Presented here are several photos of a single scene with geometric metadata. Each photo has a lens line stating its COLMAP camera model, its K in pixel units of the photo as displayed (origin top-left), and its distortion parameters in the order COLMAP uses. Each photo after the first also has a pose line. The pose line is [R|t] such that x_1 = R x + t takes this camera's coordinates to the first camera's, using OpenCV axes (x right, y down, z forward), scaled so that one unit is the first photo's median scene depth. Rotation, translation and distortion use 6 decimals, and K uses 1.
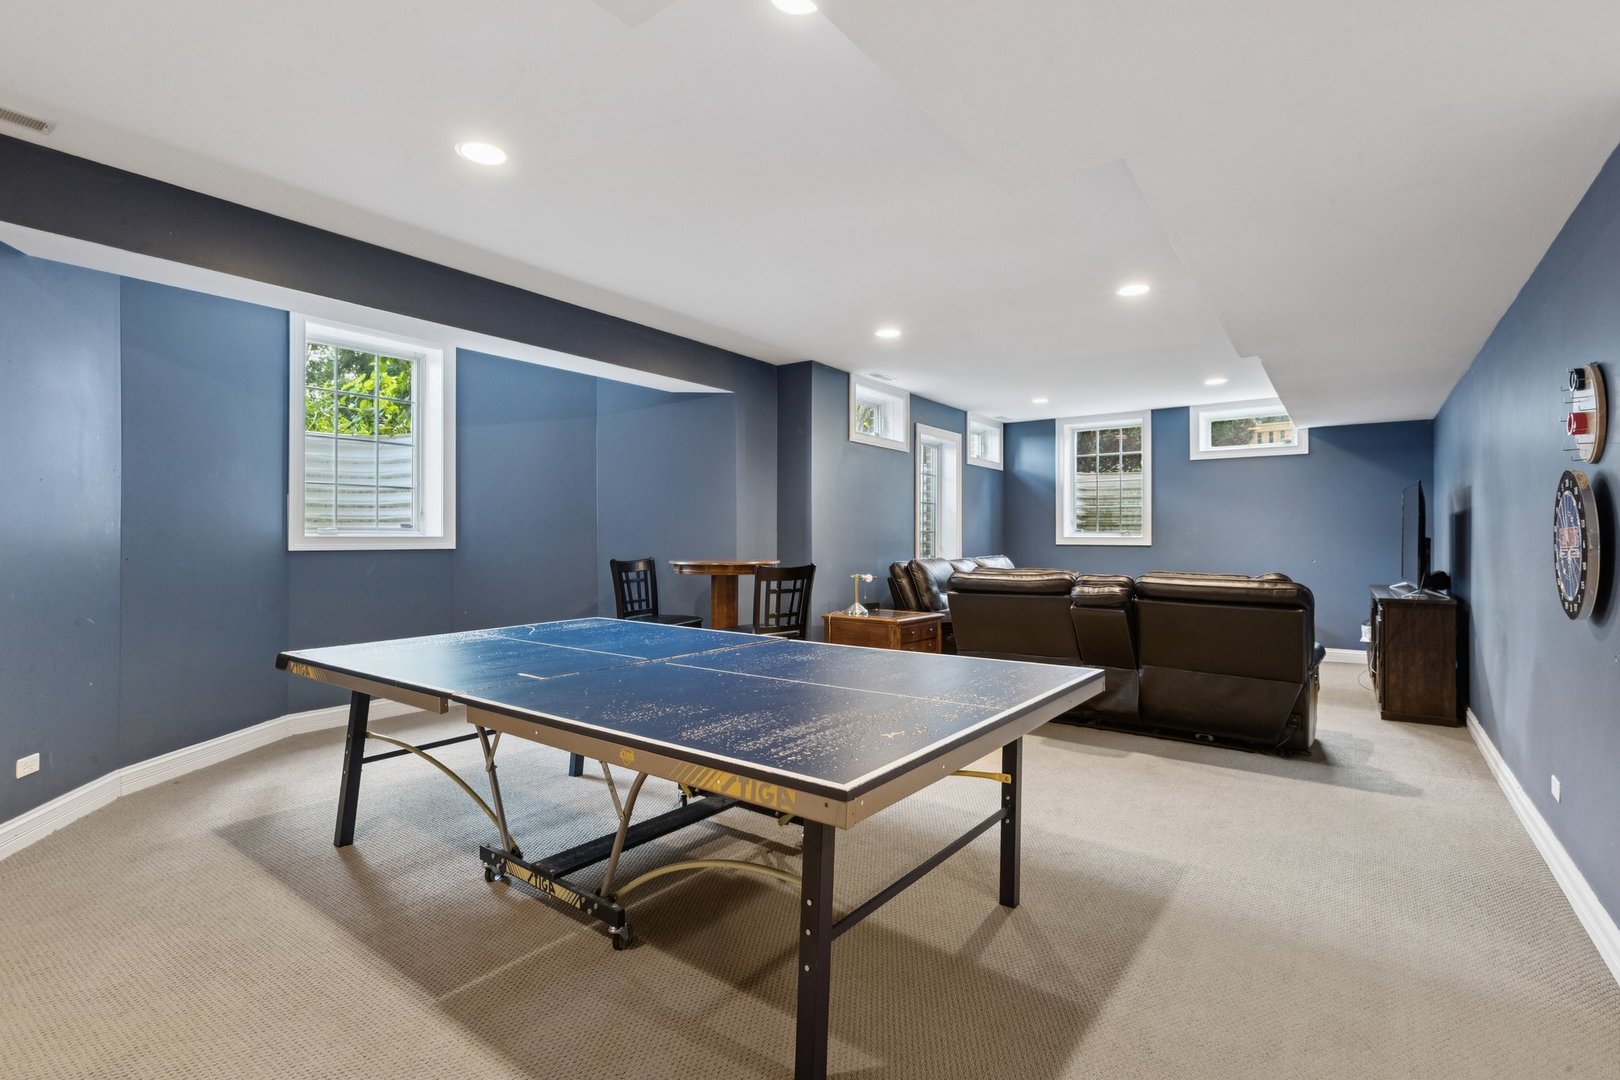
lens RADIAL K [[747.8, 0, 810.0], [0, 747.8, 540.0], [0, 0, 1]] dist [-0.000692, 0.000028]
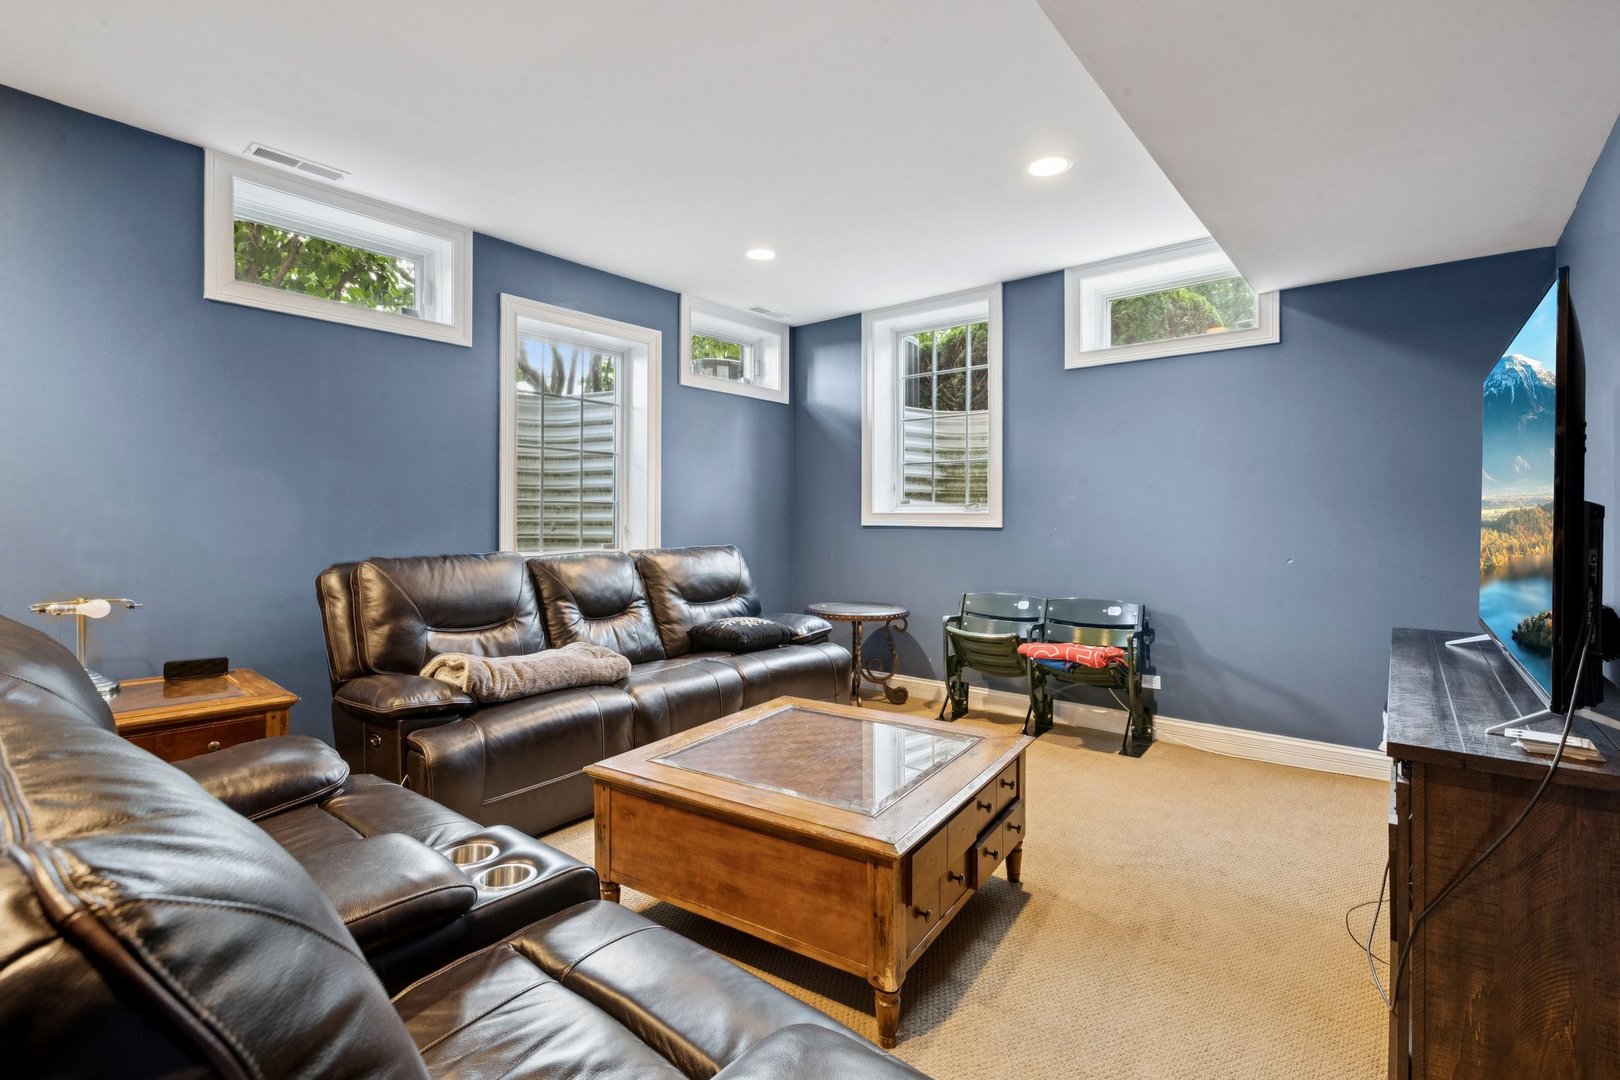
lens RADIAL K [[739.4, 0, 805.8], [0, 739.4, 527.3], [0, 0, 1]] dist [-0.001185, -0.000227]
pose [[0.997790, 0.001919, -0.066421, 0.348958], [-0.001290, 0.999954, 0.009509, 0.002120], [0.066436, -0.009403, 0.997746, 0.443552]]
